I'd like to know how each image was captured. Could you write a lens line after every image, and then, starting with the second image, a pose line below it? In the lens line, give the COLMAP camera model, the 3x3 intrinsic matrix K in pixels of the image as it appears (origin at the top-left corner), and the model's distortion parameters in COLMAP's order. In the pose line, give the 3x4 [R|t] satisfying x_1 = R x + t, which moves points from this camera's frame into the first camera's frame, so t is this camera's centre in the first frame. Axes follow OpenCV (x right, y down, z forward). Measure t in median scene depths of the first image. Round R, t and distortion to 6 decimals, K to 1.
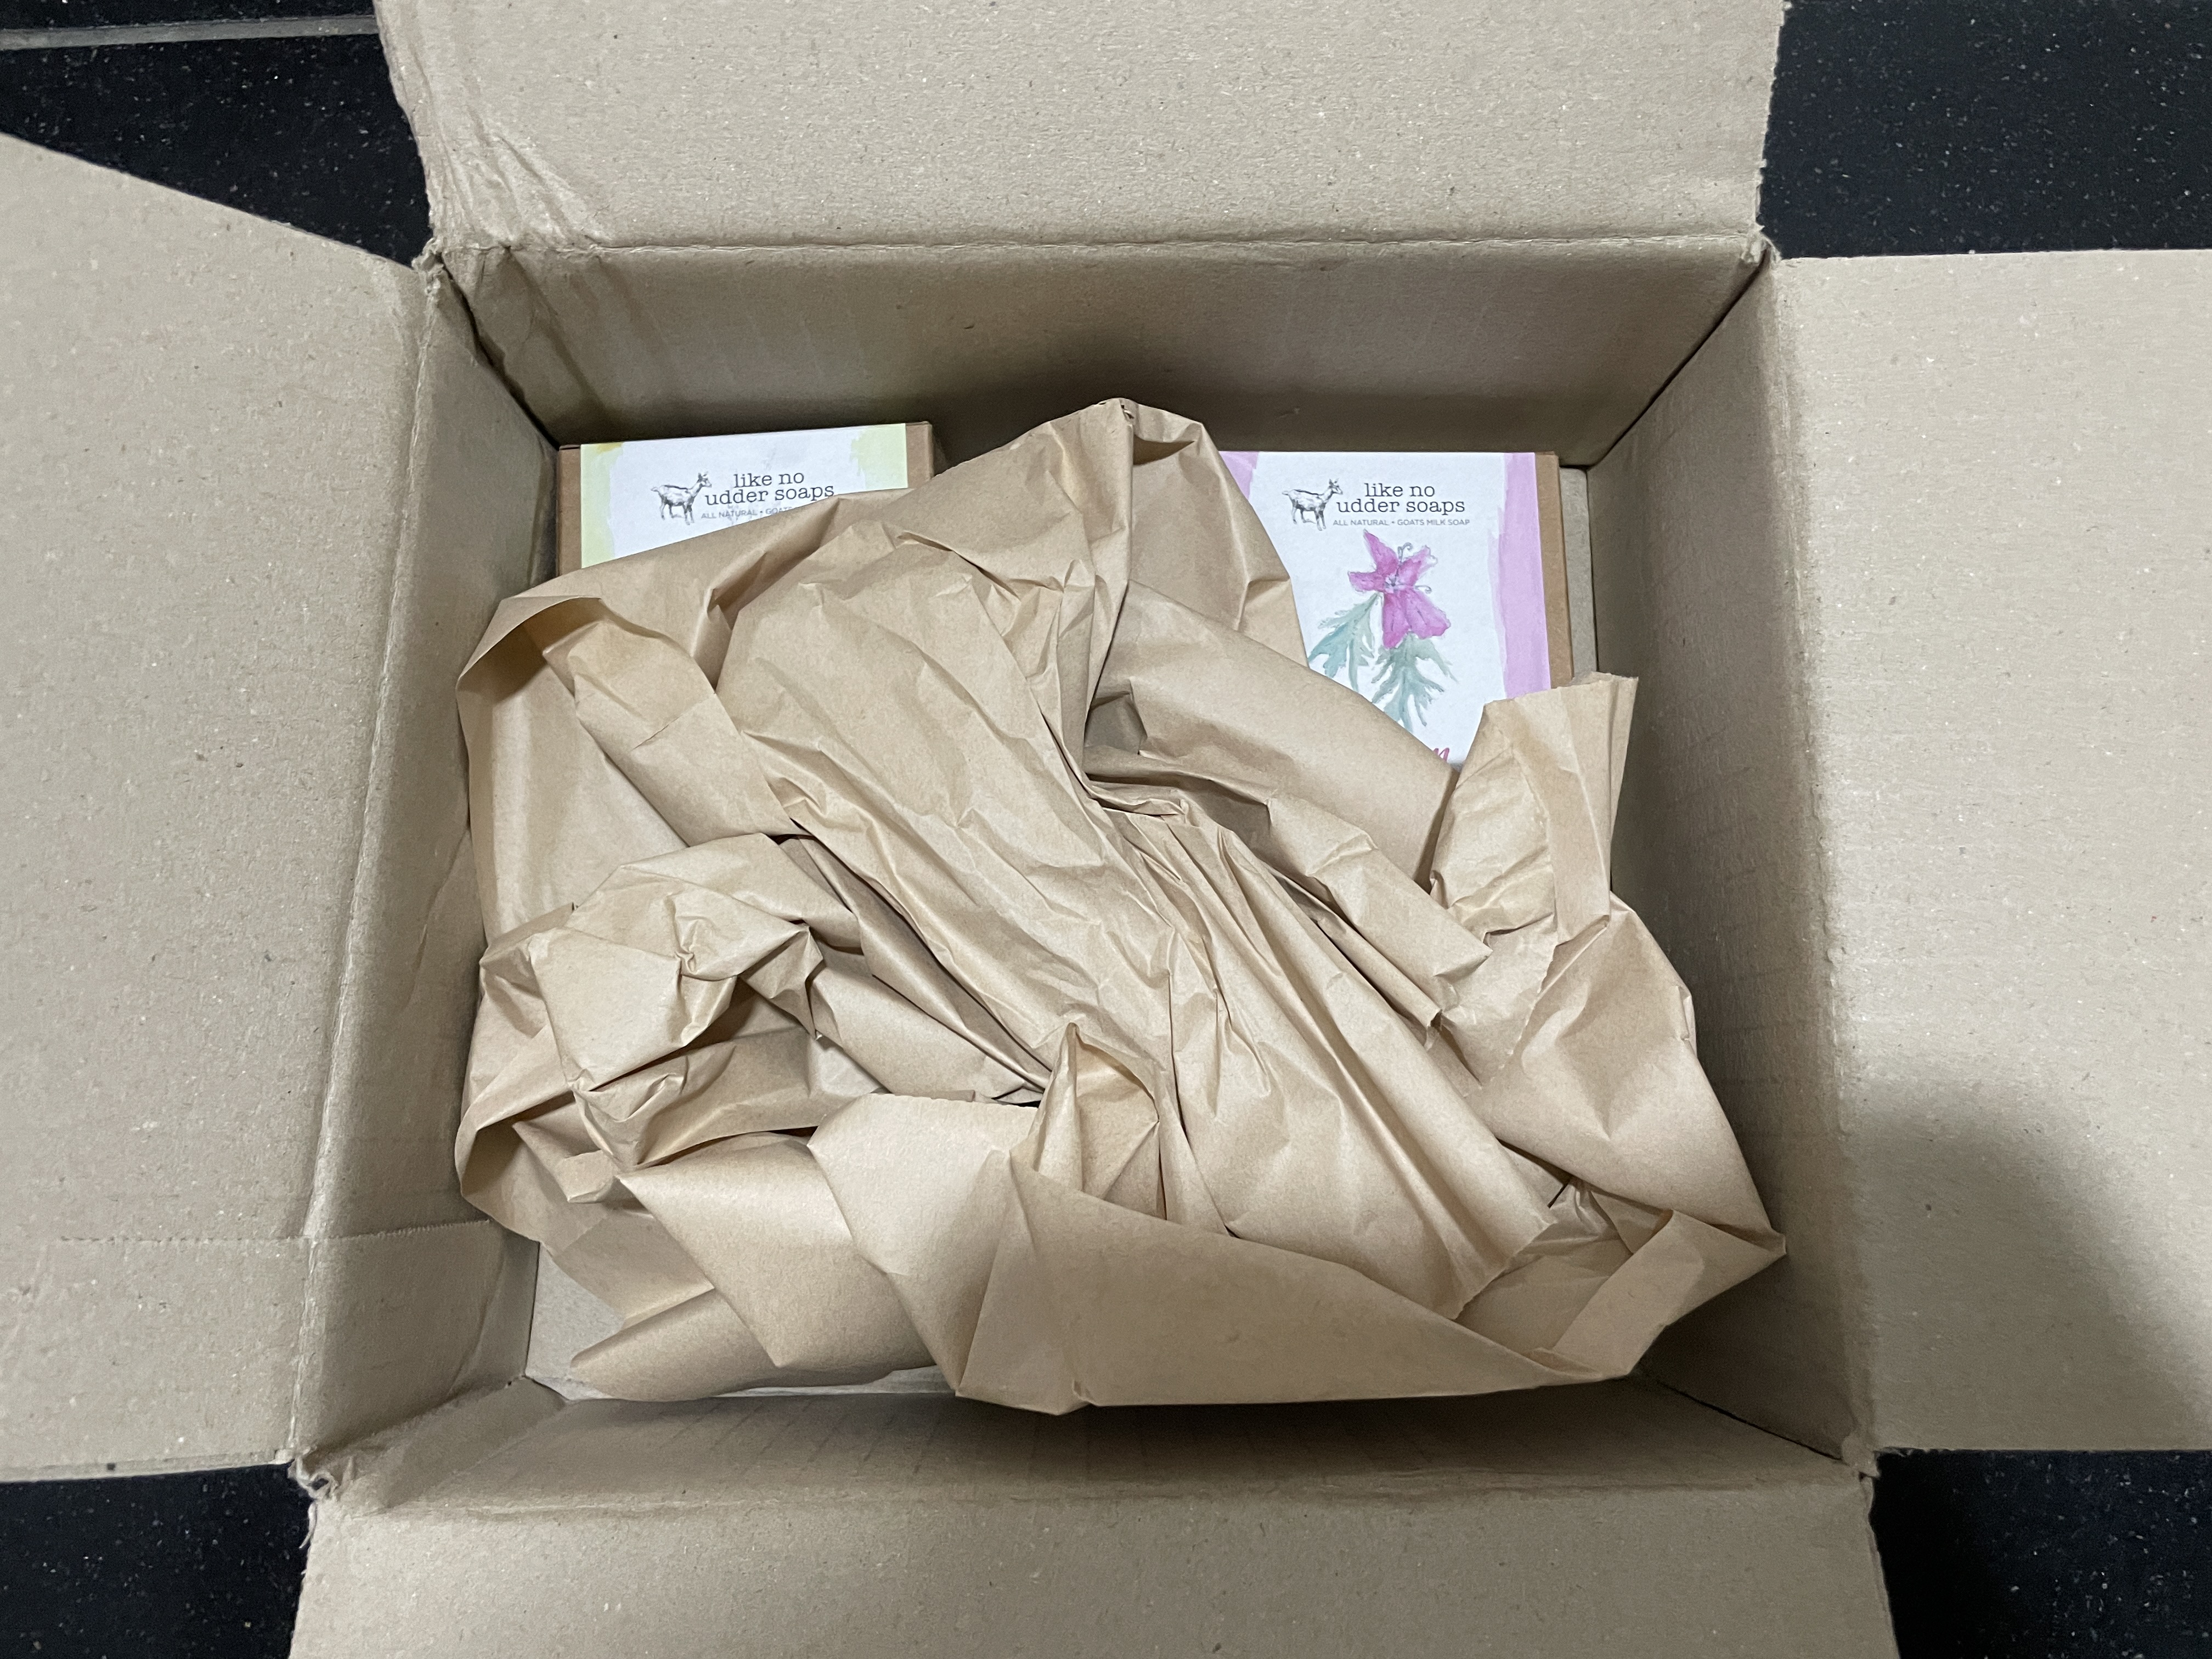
lens RADIAL K [[1509.0, 0, 1106.0], [0, 1509.0, 829.5], [0, 0, 1]] dist [-0.051685, -0.002197]
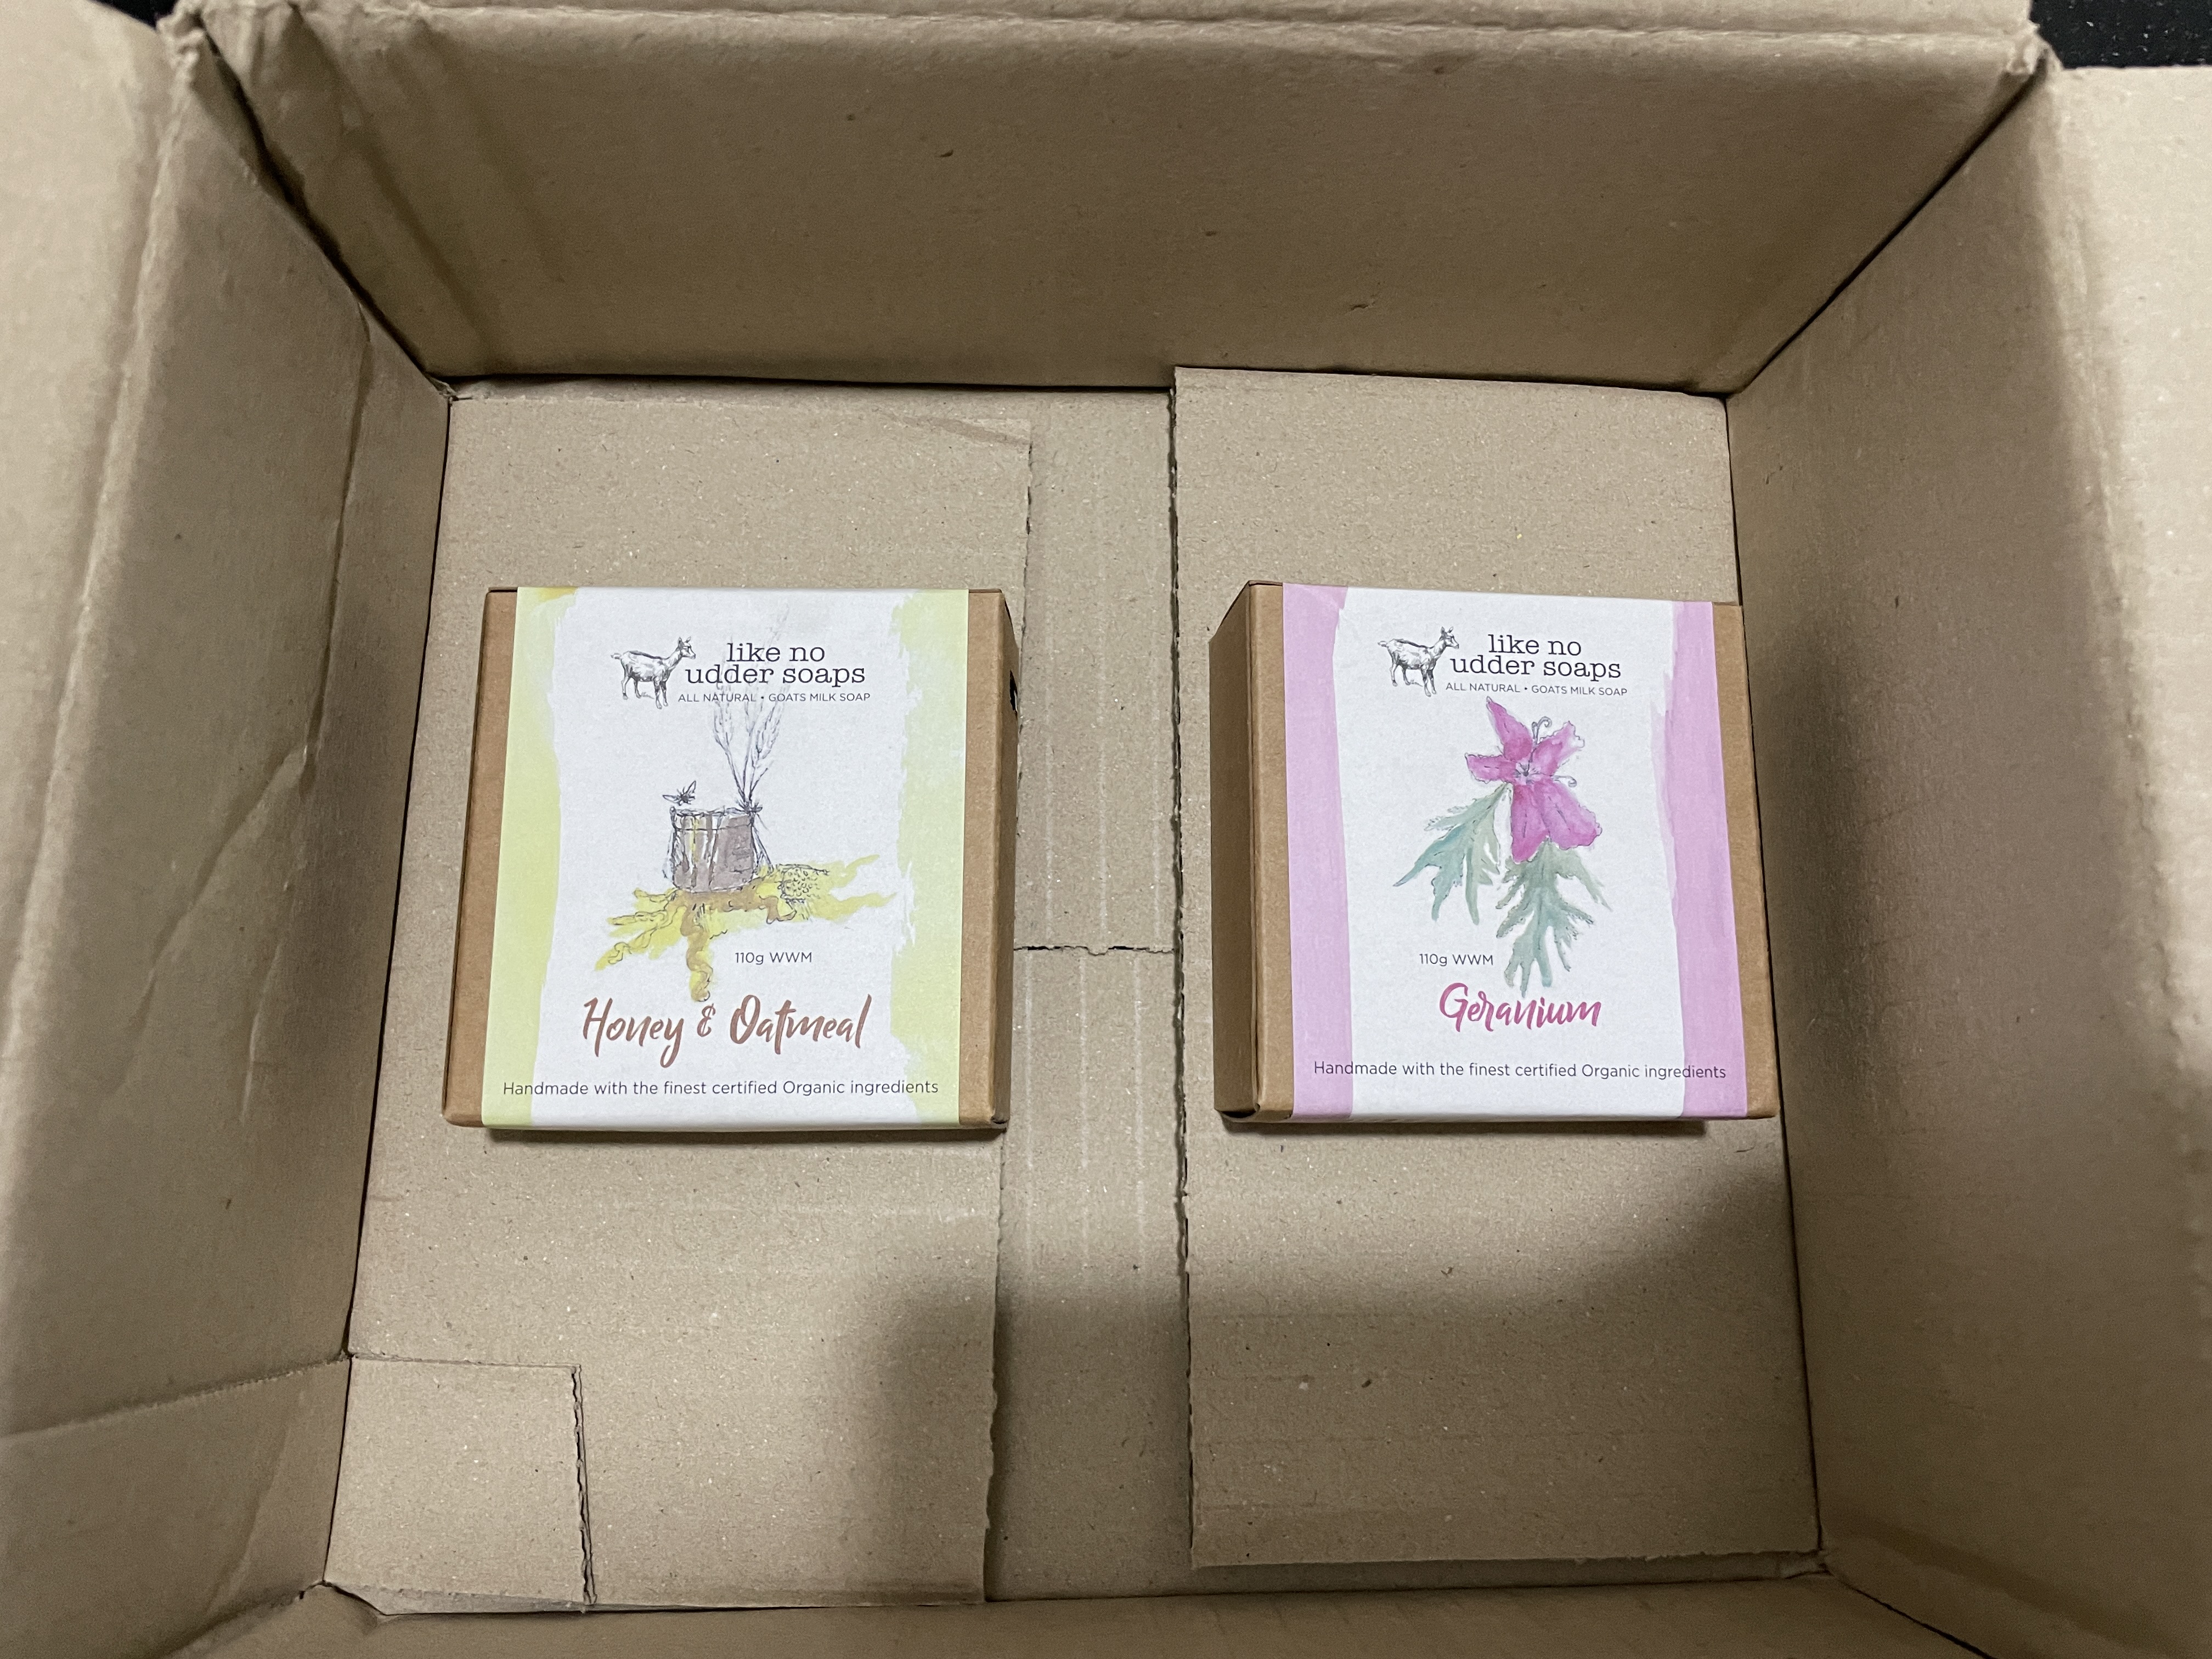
lens RADIAL K [[1509.0, 0, 1106.0], [0, 1509.0, 829.5], [0, 0, 1]] dist [-0.051685, -0.002197]
pose [[0.999471, 0.009176, 0.031213, -0.036664], [-0.008342, 0.999608, -0.026733, 0.013918], [-0.031446, 0.026459, 0.999155, 0.307988]]
